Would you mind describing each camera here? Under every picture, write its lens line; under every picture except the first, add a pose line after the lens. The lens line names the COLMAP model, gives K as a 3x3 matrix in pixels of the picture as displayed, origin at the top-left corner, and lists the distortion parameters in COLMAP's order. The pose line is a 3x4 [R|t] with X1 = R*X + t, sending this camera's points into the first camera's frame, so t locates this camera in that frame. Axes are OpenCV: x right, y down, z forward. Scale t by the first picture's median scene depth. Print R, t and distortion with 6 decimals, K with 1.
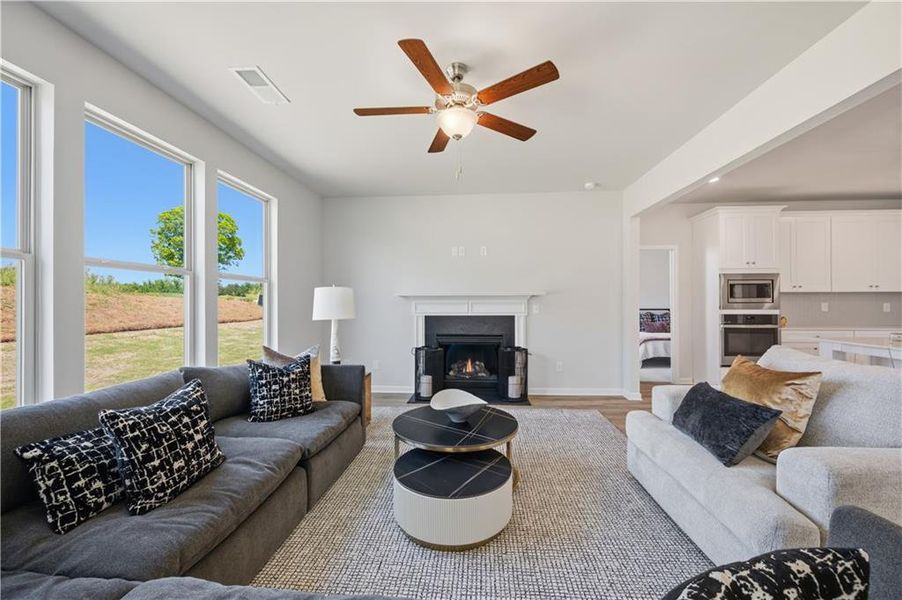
lens RADIAL K [[355.9, 0, 451.1], [0, 355.9, 298.9], [0, 0, 1]] dist [-0.002812, -0.000092]
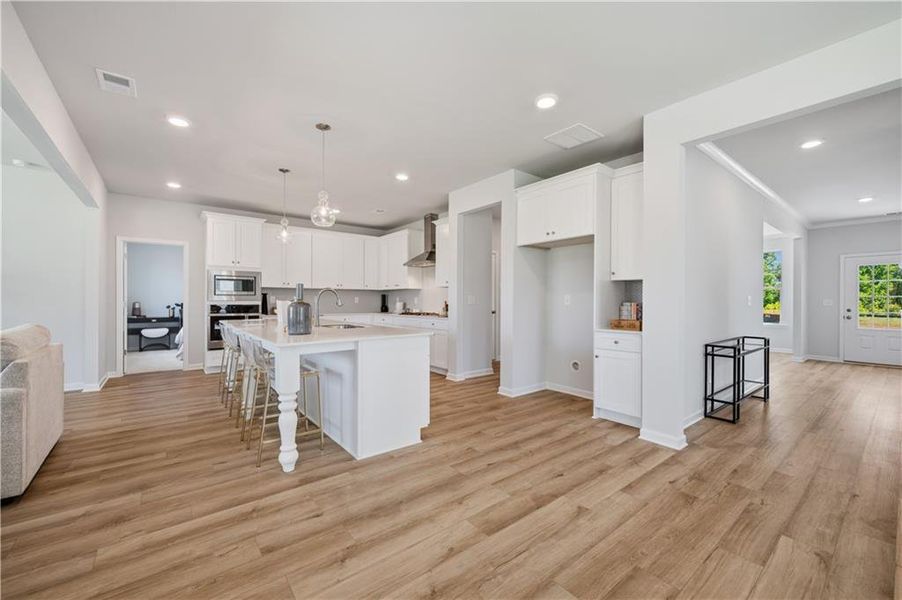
lens RADIAL K [[362.8, 0, 450.8], [0, 362.8, 302.8], [0, 0, 1]] dist [-0.000878, 0.000932]
pose [[0.739488, -0.000219, 0.673170, 0.548697], [-0.011983, 0.999837, 0.013489, 0.011172], [-0.673063, -0.018042, 0.739365, -0.407736]]
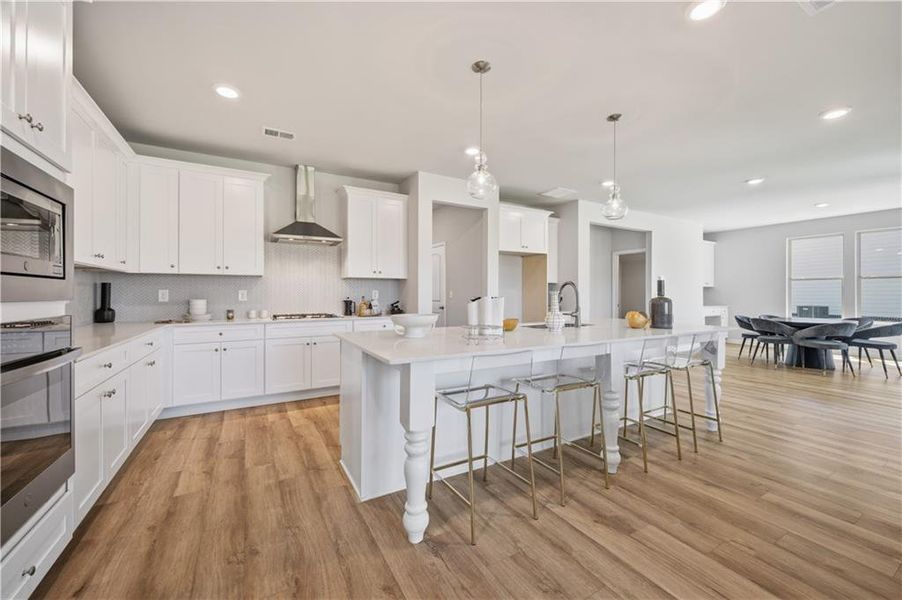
lens RADIAL K [[355.9, 0, 454.0], [0, 355.9, 295.7], [0, 0, 1]] dist [-0.002812, -0.000092]
pose [[-0.558004, 0.002565, 0.829834, 0.453297], [-0.005850, 0.999958, -0.007025, 0.026717], [-0.829817, -0.008774, -0.557966, 0.879818]]
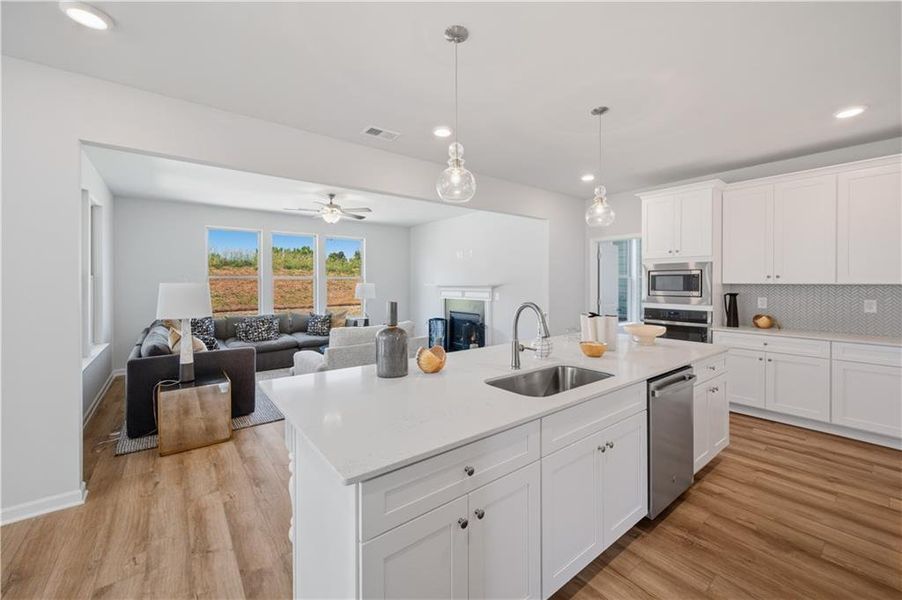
lens RADIAL K [[362.8, 0, 456.4], [0, 362.8, 283.9], [0, 0, 1]] dist [-0.000878, 0.000932]
pose [[0.673717, 0.005339, -0.738970, 1.137690], [0.006473, 0.999893, 0.013126, -0.035134], [0.738961, -0.013627, 0.673611, -0.009440]]
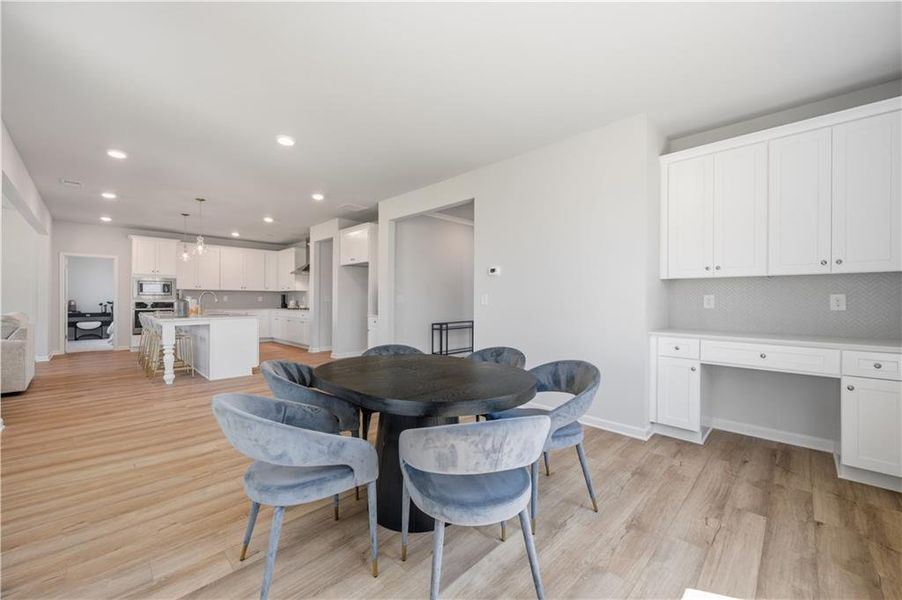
lens RADIAL K [[355.9, 0, 453.3], [0, 355.9, 300.9], [0, 0, 1]] dist [-0.002812, -0.000092]
pose [[0.651805, 0.002872, 0.758381, 0.485210], [-0.014047, 0.999867, 0.008286, 0.004433], [-0.758257, -0.016054, 0.651758, -1.147535]]
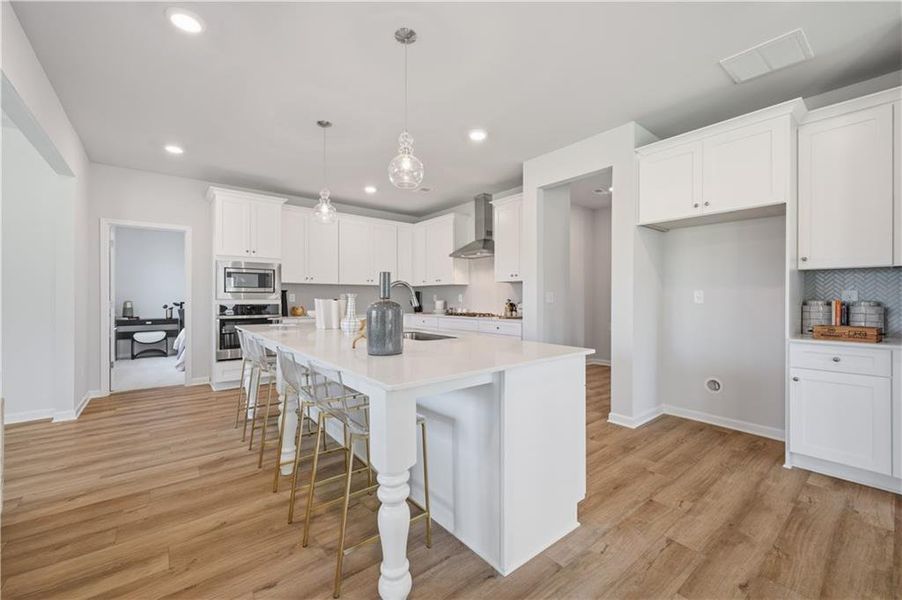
lens RADIAL K [[362.8, 0, 450.2], [0, 362.8, 299.9], [0, 0, 1]] dist [-0.000878, 0.000932]
pose [[0.734558, -0.001478, 0.678544, 0.565565], [-0.009114, 0.999886, 0.012044, 0.014120], [-0.678485, -0.015032, 0.734461, -0.104065]]
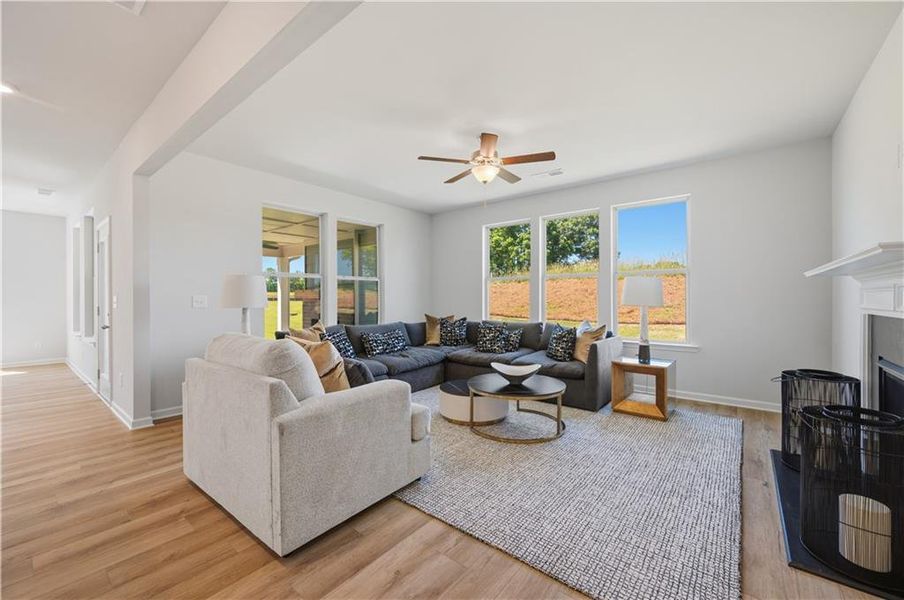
lens RADIAL K [[363.6, 0, 451.5], [0, 363.6, 296.5], [0, 0, 1]] dist [-0.000878, 0.000932]
pose [[-0.570688, 0.002125, -0.821164, 0.657879], [0.012202, 0.999908, -0.005893, 0.020923], [0.821076, -0.013383, -0.570662, 0.843058]]
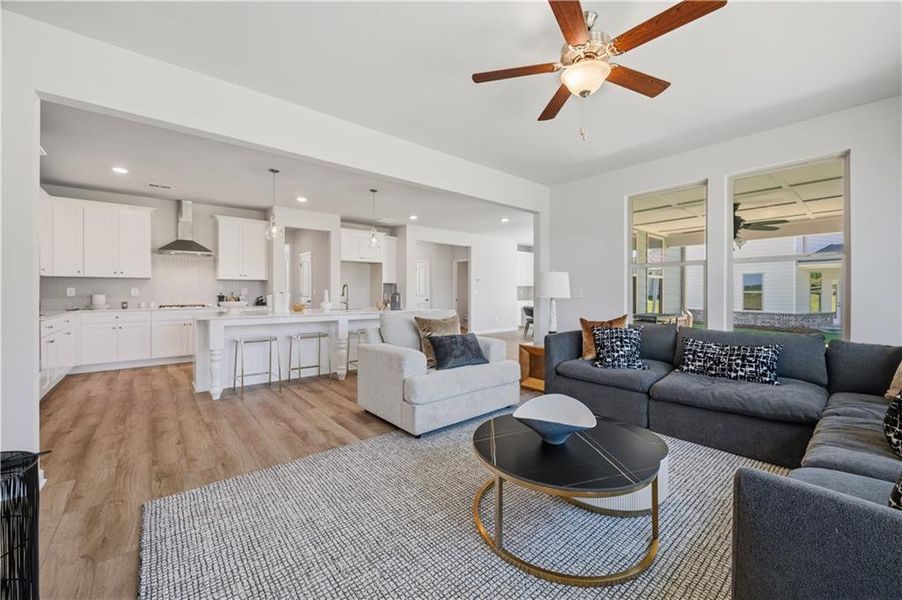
lens RADIAL K [[355.9, 0, 454.3], [0, 355.9, 294.5], [0, 0, 1]] dist [-0.002812, -0.000092]
pose [[-0.697376, -0.001102, 0.716705, -0.182076], [-0.005410, 0.999978, -0.003726, 0.031227], [-0.716685, -0.006475, -0.697367, 0.887507]]
